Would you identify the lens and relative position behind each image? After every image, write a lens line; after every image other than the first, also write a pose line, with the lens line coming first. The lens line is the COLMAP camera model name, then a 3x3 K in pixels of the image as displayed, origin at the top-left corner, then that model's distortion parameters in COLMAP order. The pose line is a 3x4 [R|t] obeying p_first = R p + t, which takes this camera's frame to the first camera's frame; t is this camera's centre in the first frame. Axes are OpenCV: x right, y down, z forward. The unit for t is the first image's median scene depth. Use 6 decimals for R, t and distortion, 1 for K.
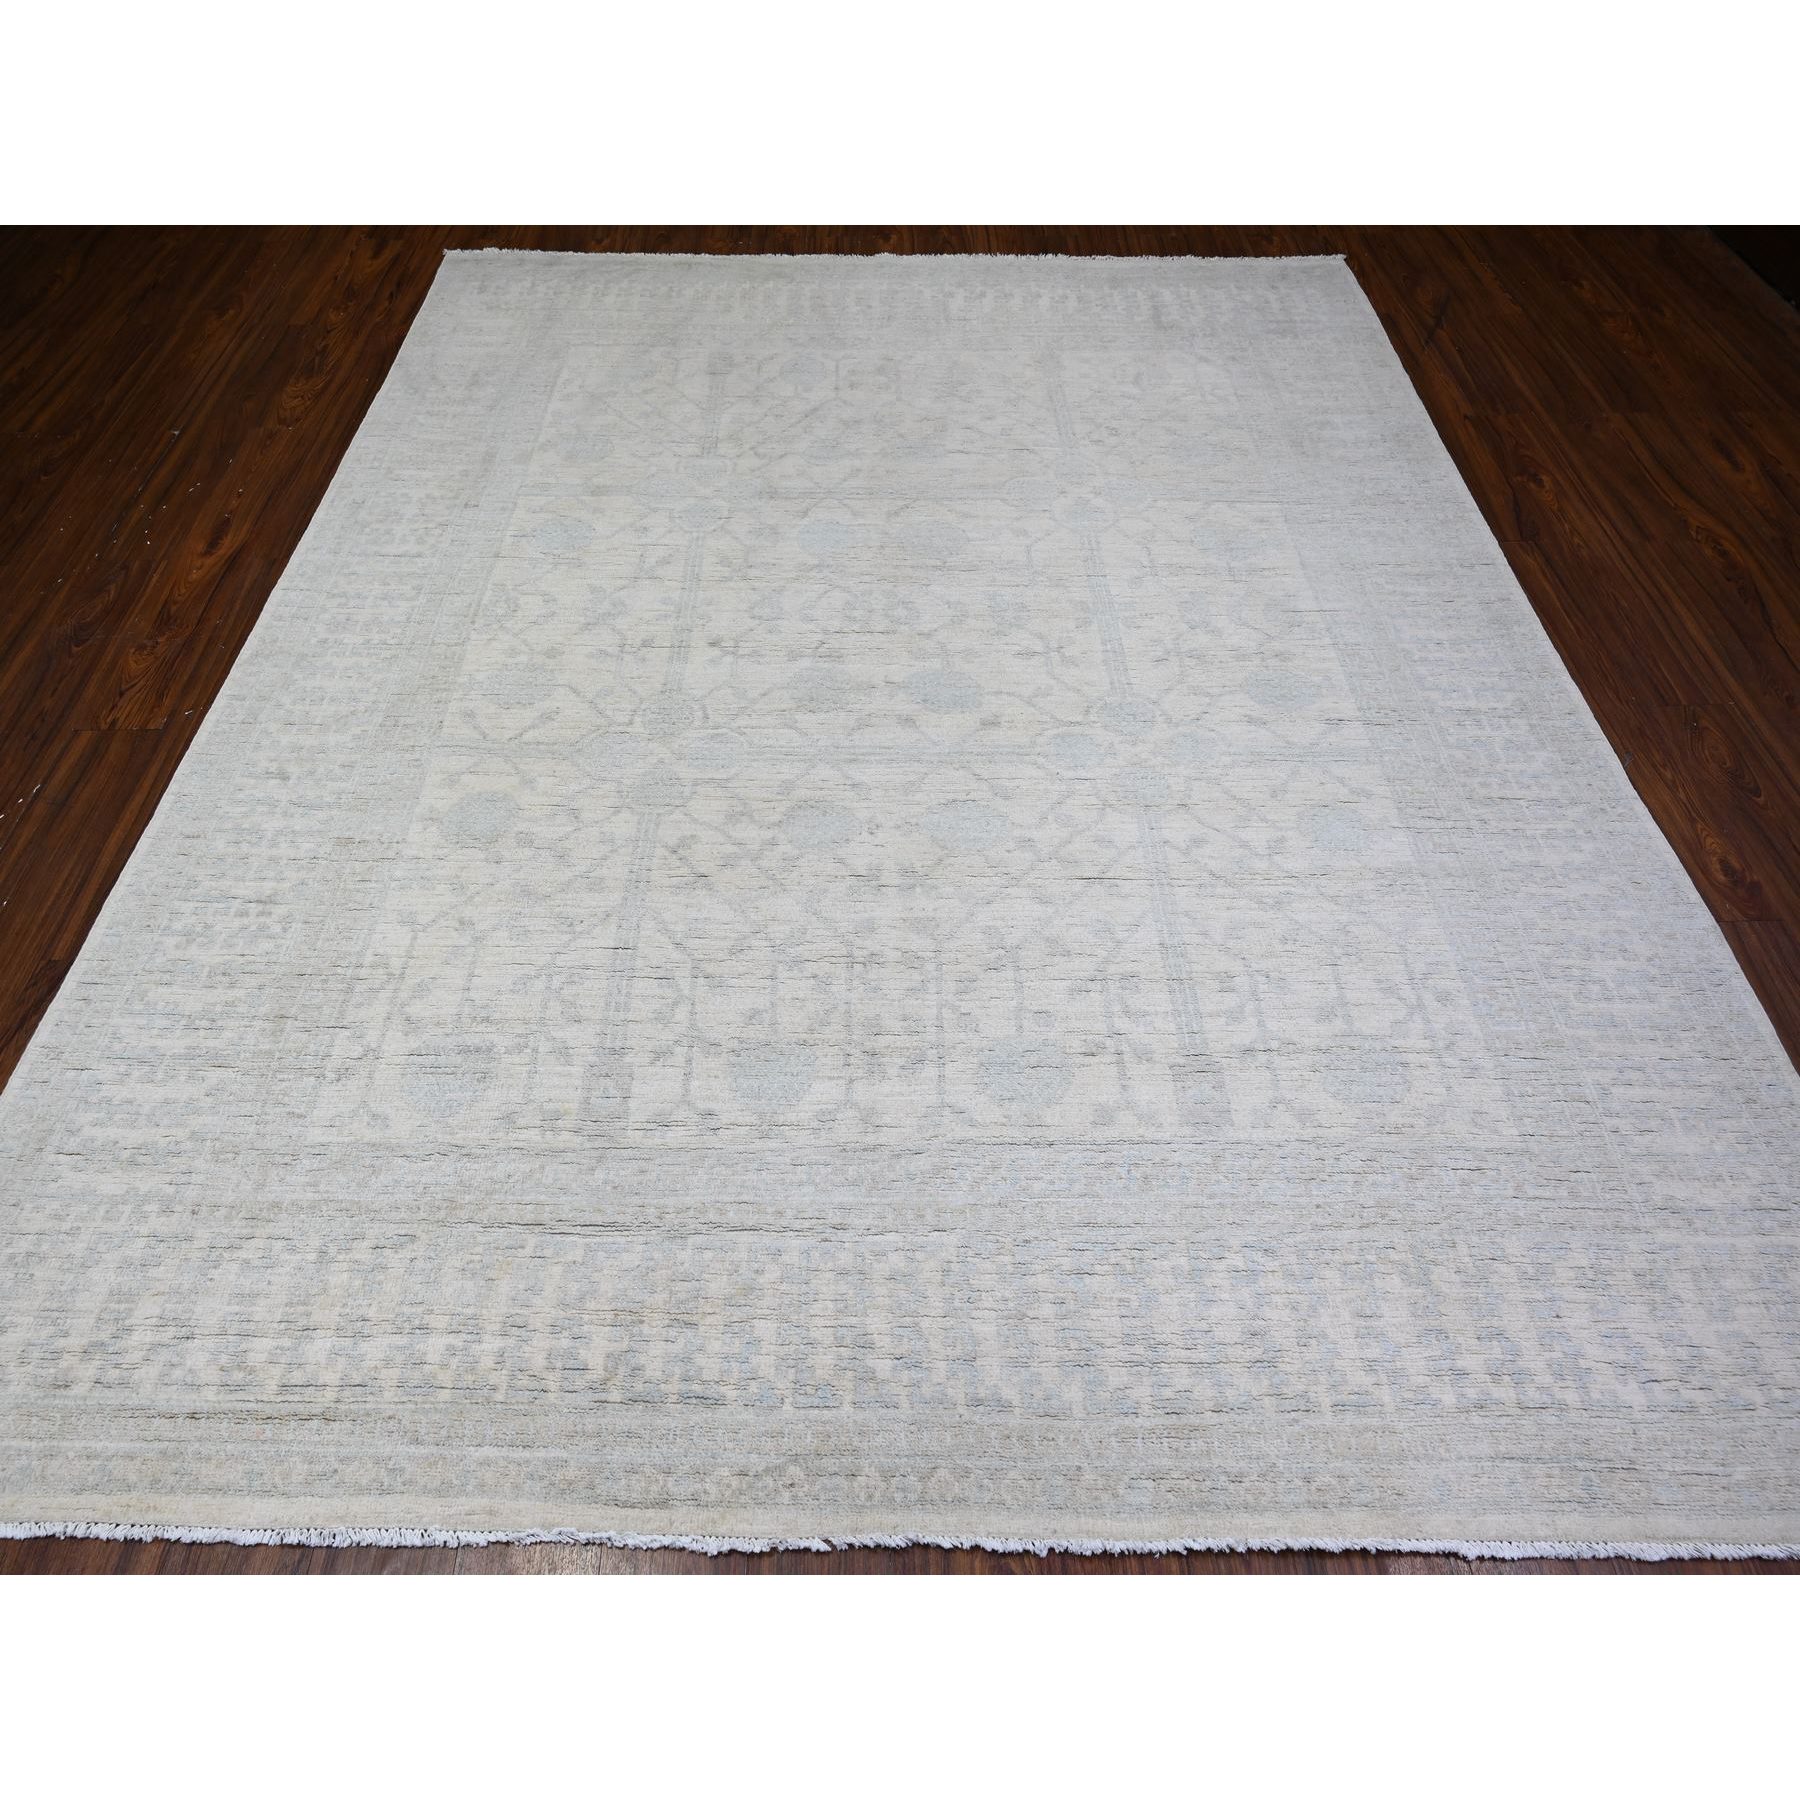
lens RADIAL K [[1154.7, 0, 900.0], [0, 1154.7, 900.0], [0, 0, 1]] dist [-0.009459, 0.000666]
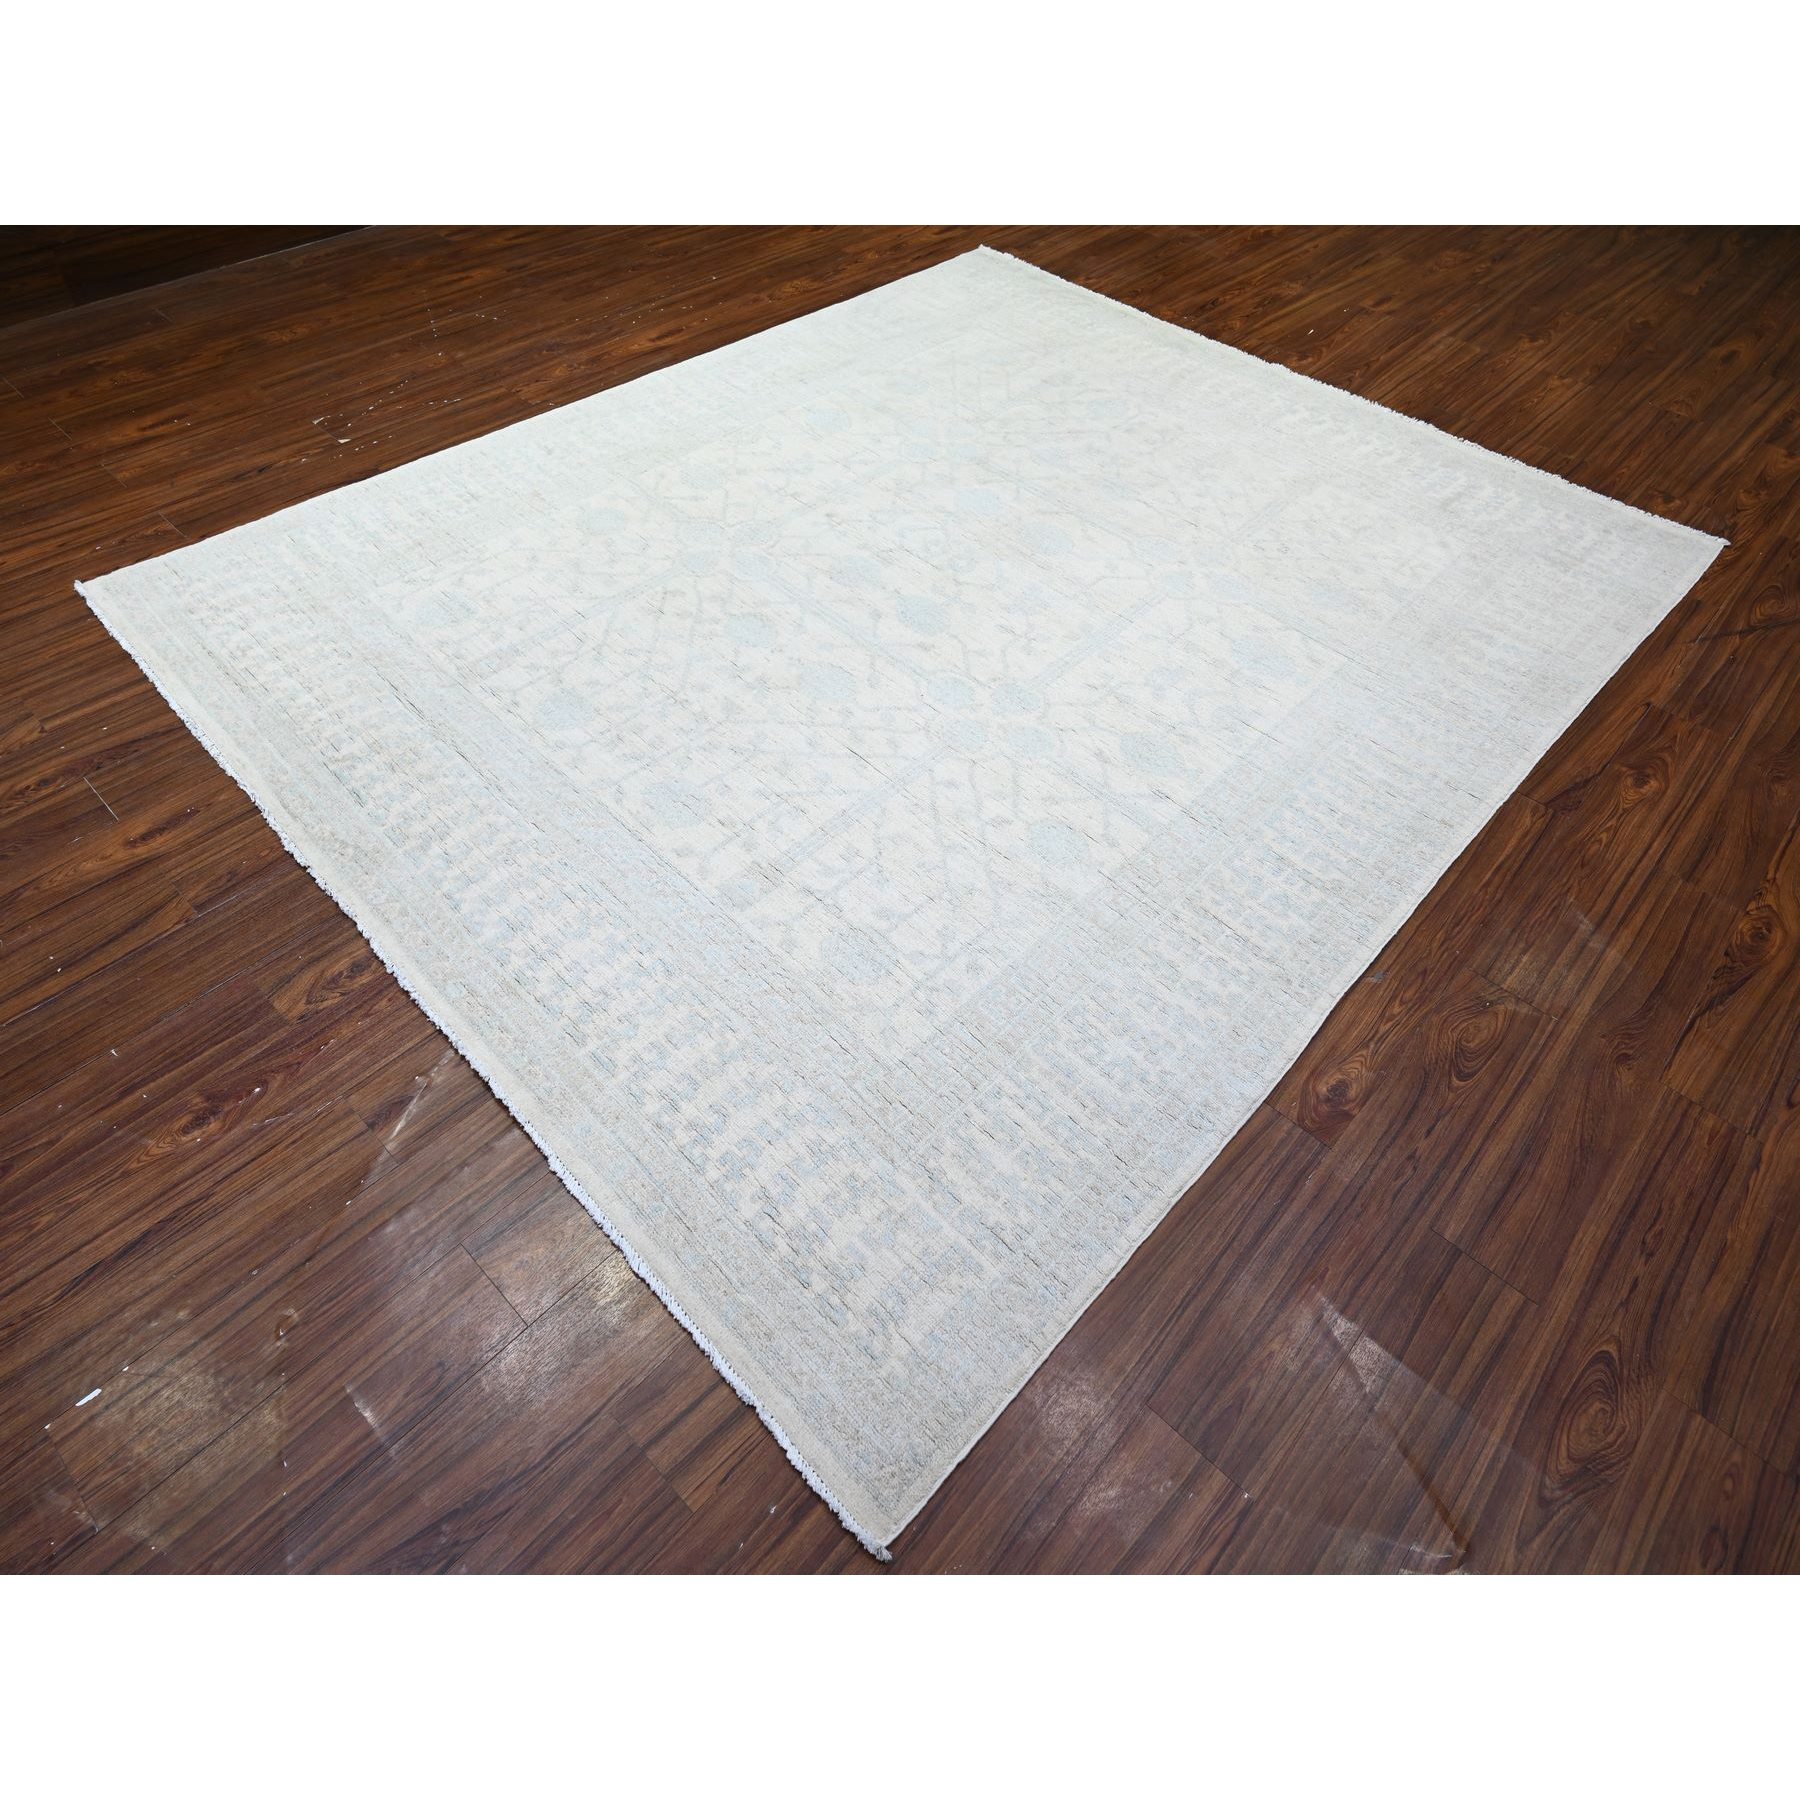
lens RADIAL K [[1154.7, 0, 900.0], [0, 1154.7, 900.0], [0, 0, 1]] dist [-0.009459, 0.000666]
pose [[0.696914, 0.548953, -0.461478, 0.873321], [-0.583769, 0.808011, 0.079577, -0.018134], [0.416563, 0.213938, 0.883576, -0.062212]]
